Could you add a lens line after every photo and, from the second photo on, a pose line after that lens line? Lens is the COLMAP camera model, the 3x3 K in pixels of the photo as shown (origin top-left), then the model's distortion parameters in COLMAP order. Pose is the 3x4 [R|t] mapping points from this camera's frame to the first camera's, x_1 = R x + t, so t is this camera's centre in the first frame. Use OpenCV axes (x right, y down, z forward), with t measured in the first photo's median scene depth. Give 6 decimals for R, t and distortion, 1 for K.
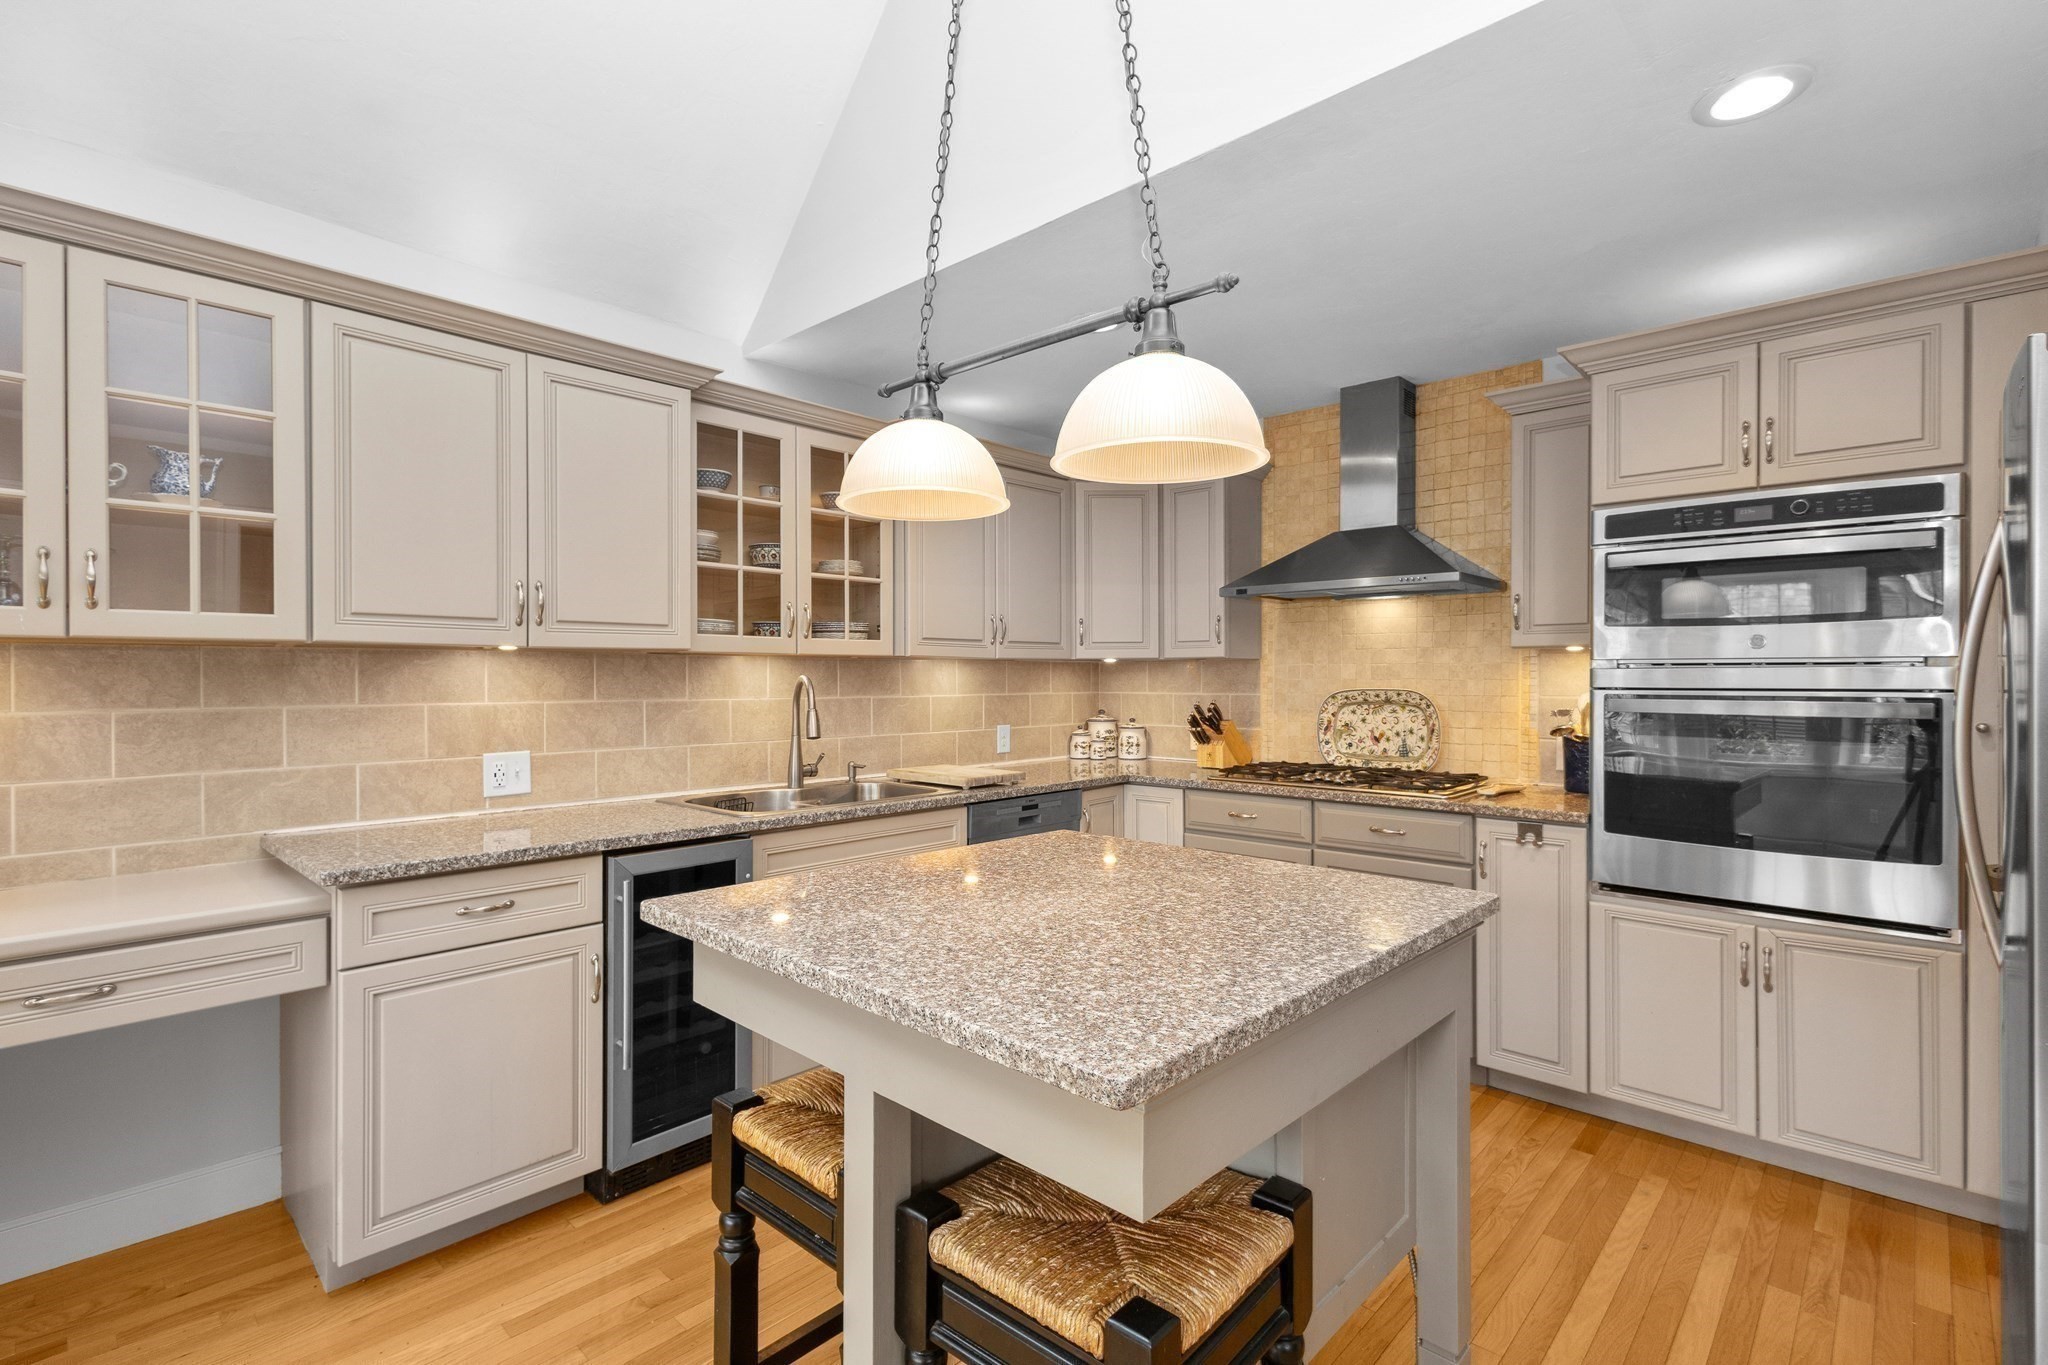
lens RADIAL K [[949.9, 0, 1016.6], [0, 949.9, 680.2], [0, 0, 1]] dist [0.015696, -0.000951]
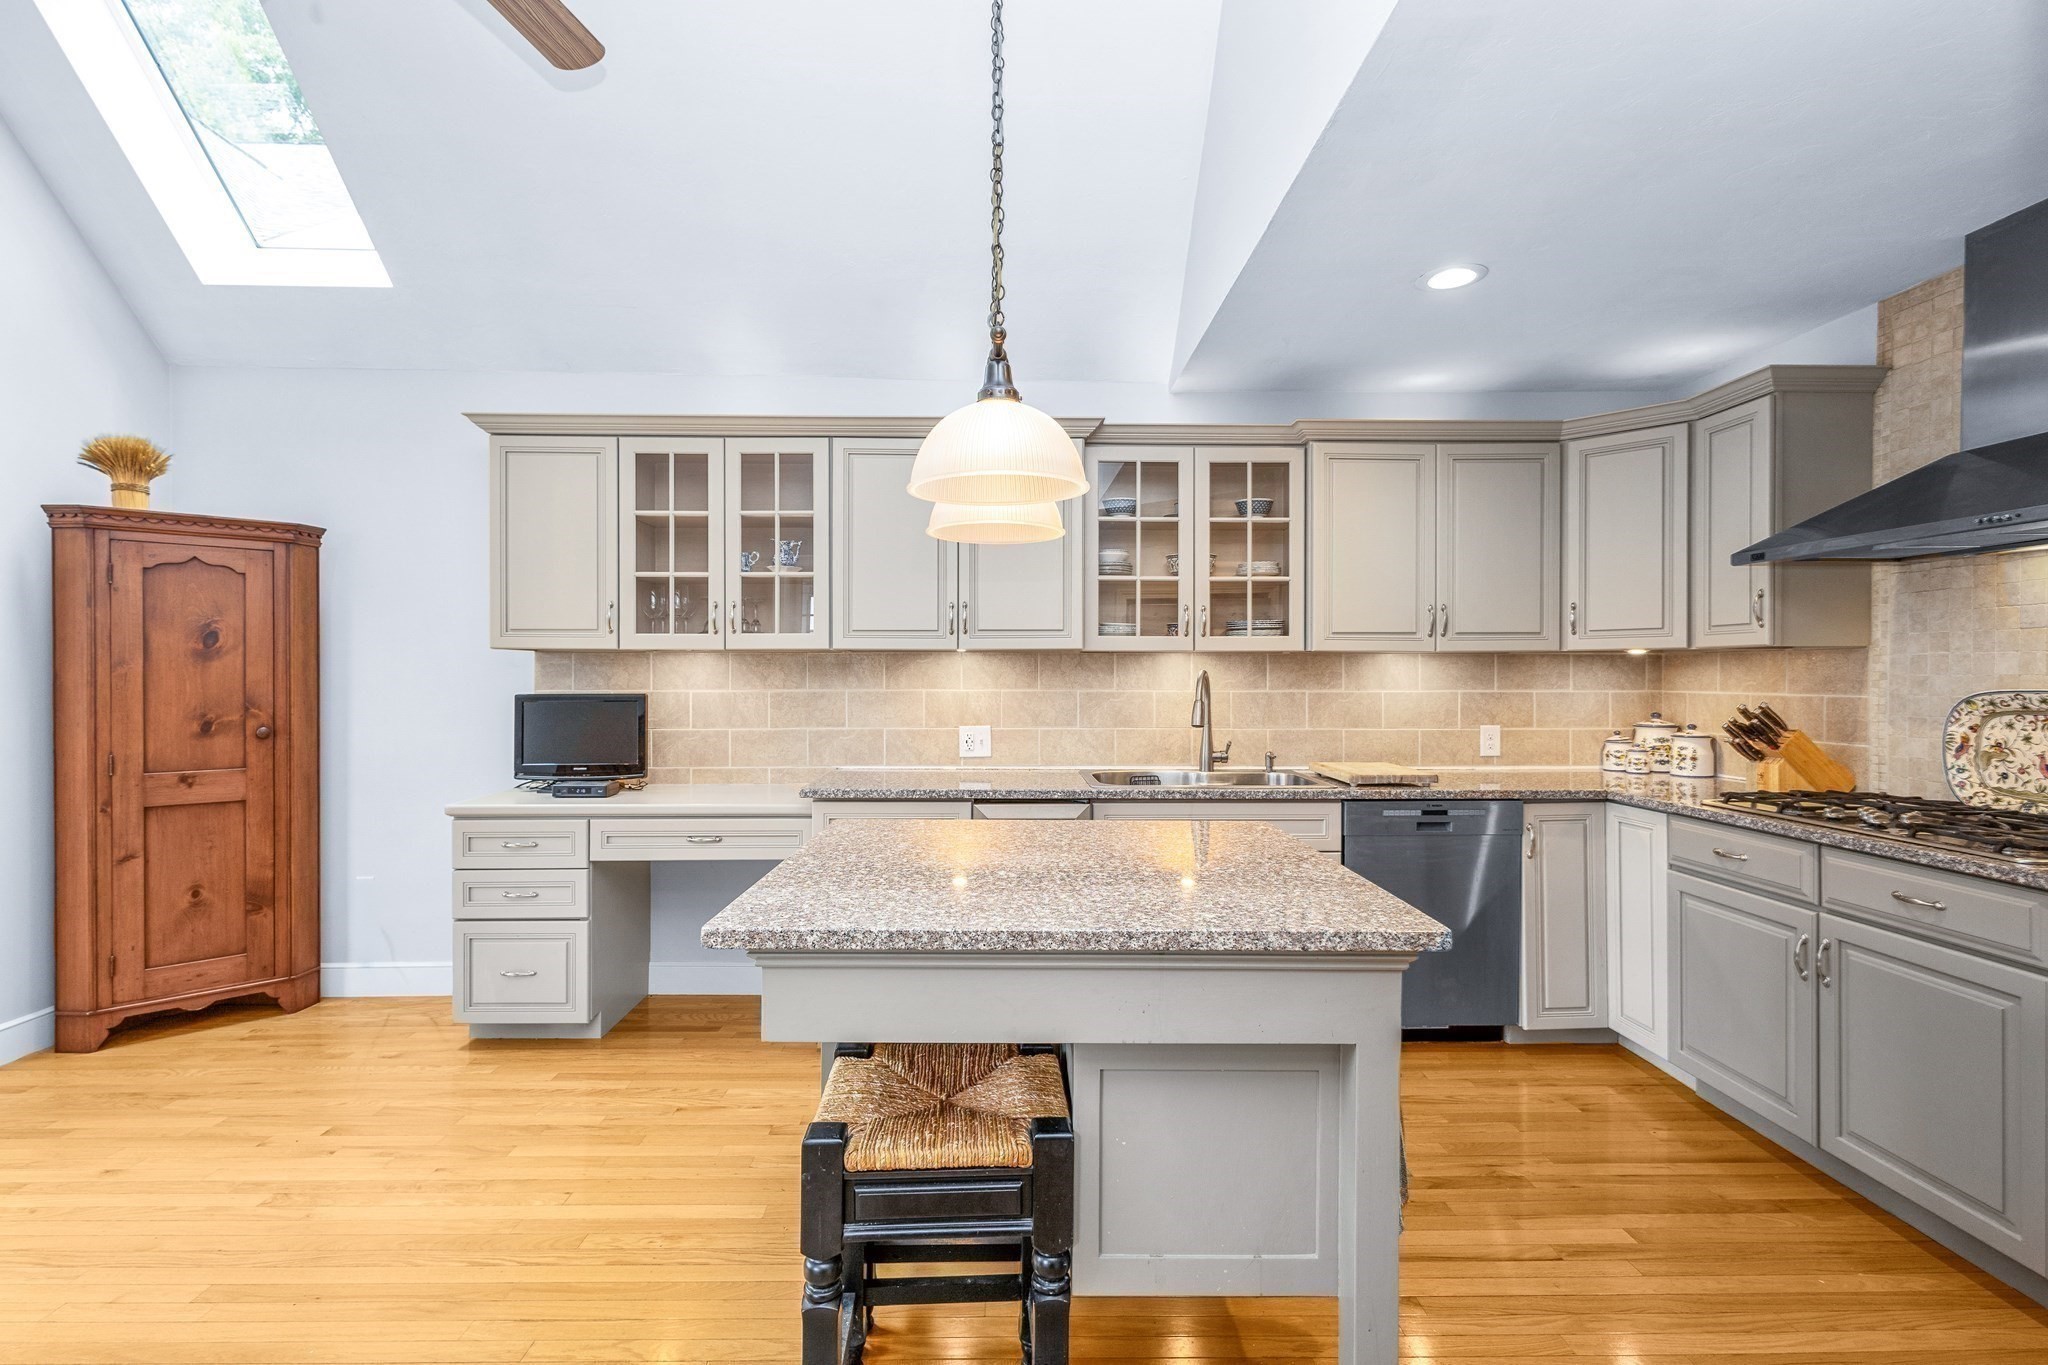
lens RADIAL K [[949.9, 0, 1024.4], [0, 949.9, 680.1], [0, 0, 1]] dist [0.015696, -0.000951]
pose [[0.702210, 0.006844, -0.711937, 0.392604], [-0.002996, 0.999973, 0.006658, -0.000032], [0.711963, -0.002542, 0.702212, 0.068089]]
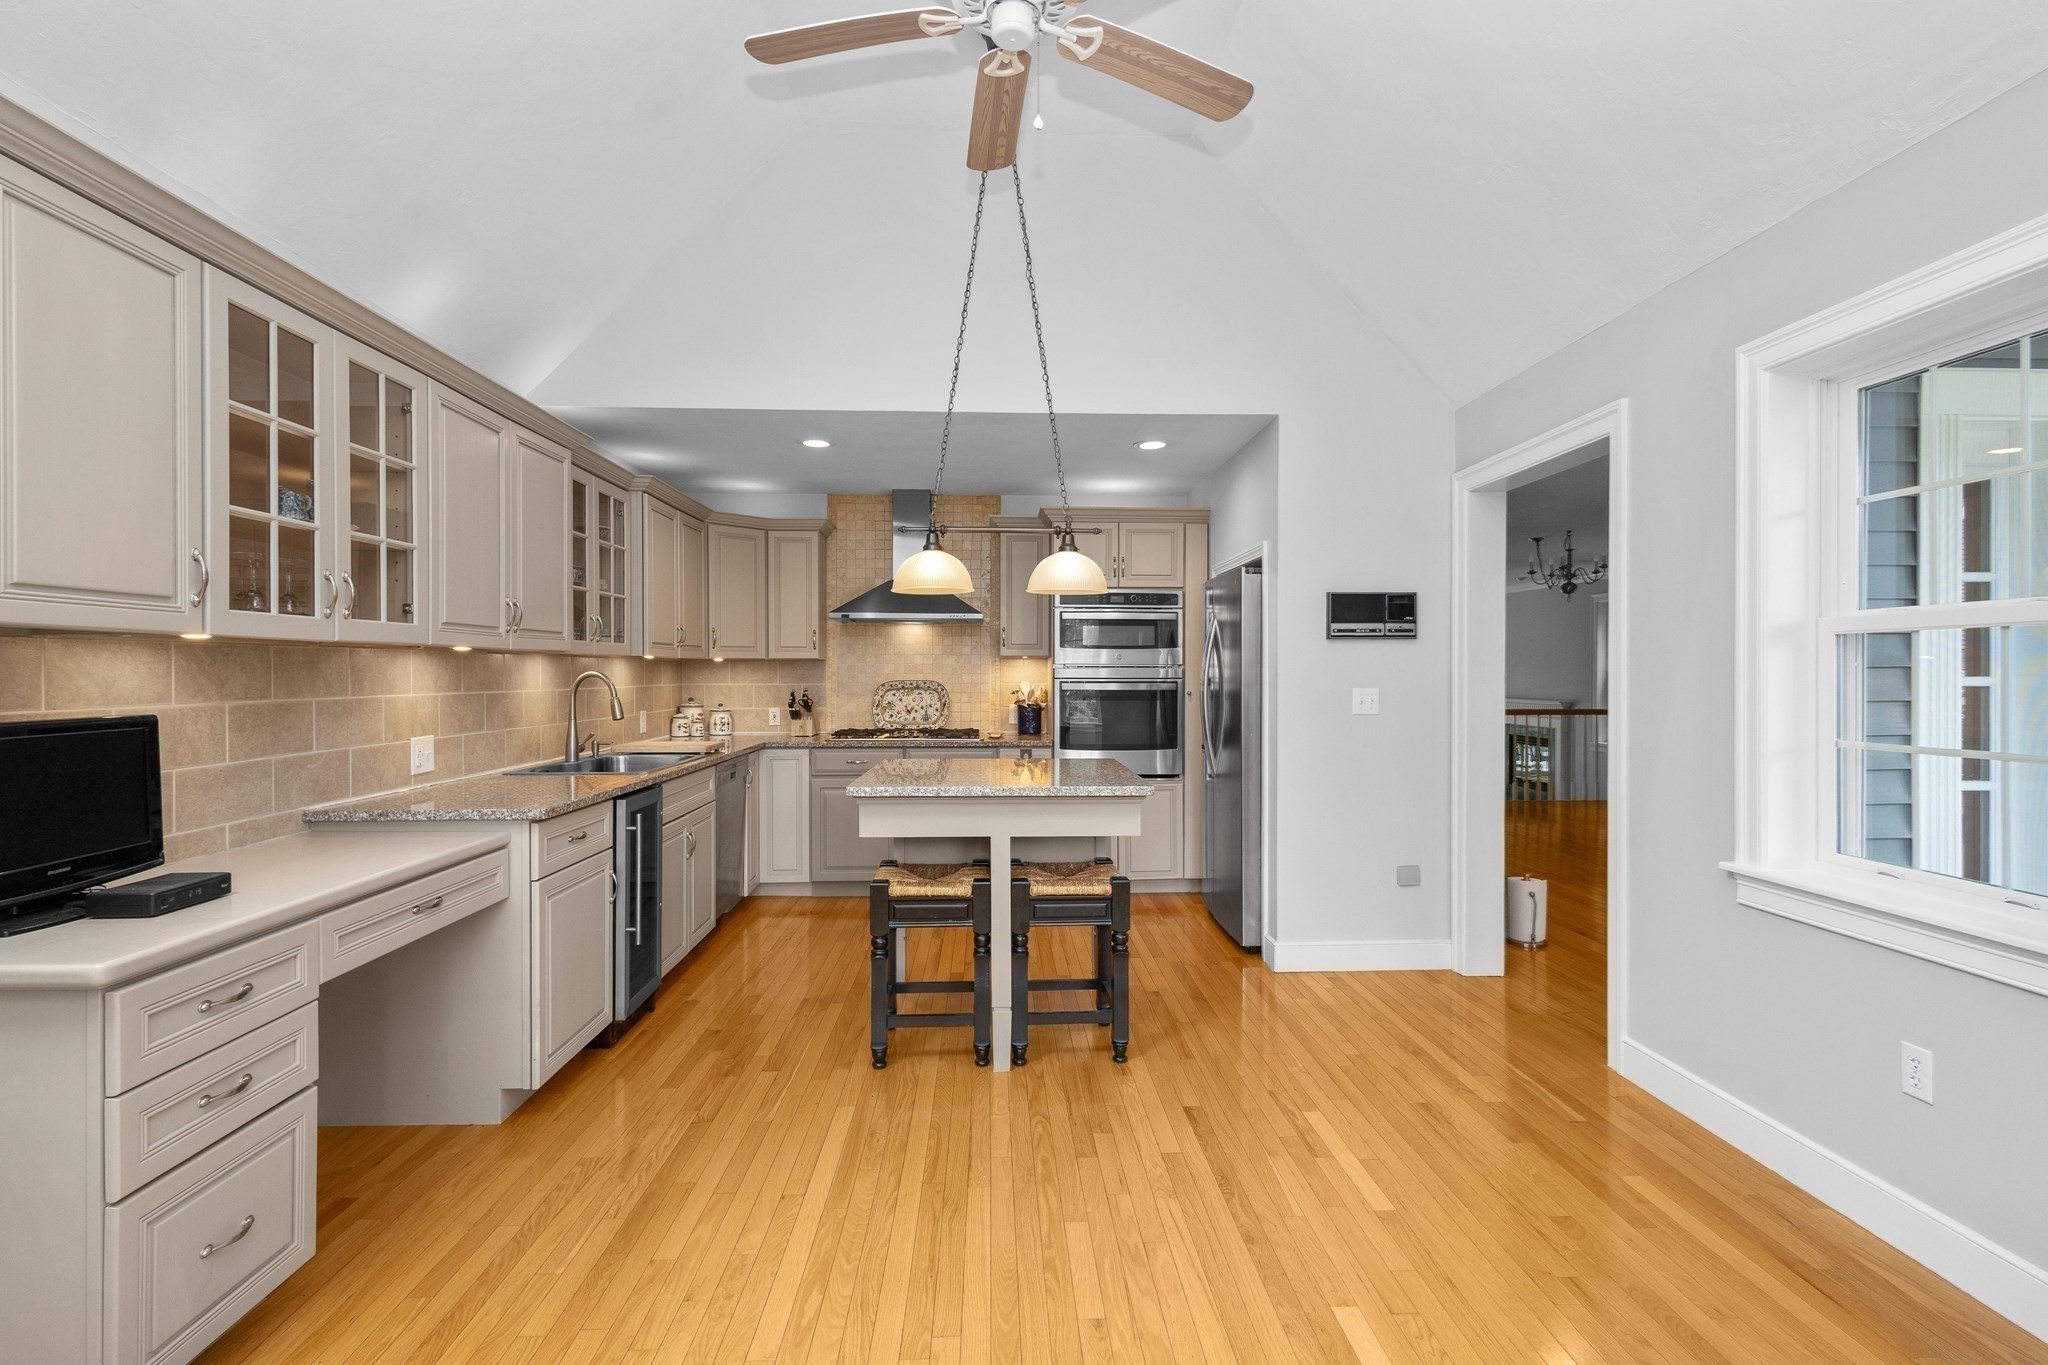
lens RADIAL K [[949.9, 0, 1035.2], [0, 949.9, 676.0], [0, 0, 1]] dist [0.015696, -0.000951]
pose [[0.697453, -0.002463, 0.716626, -0.675197], [0.001328, 0.999997, 0.002144, -0.000439], [-0.716629, -0.000544, 0.697454, -0.285347]]
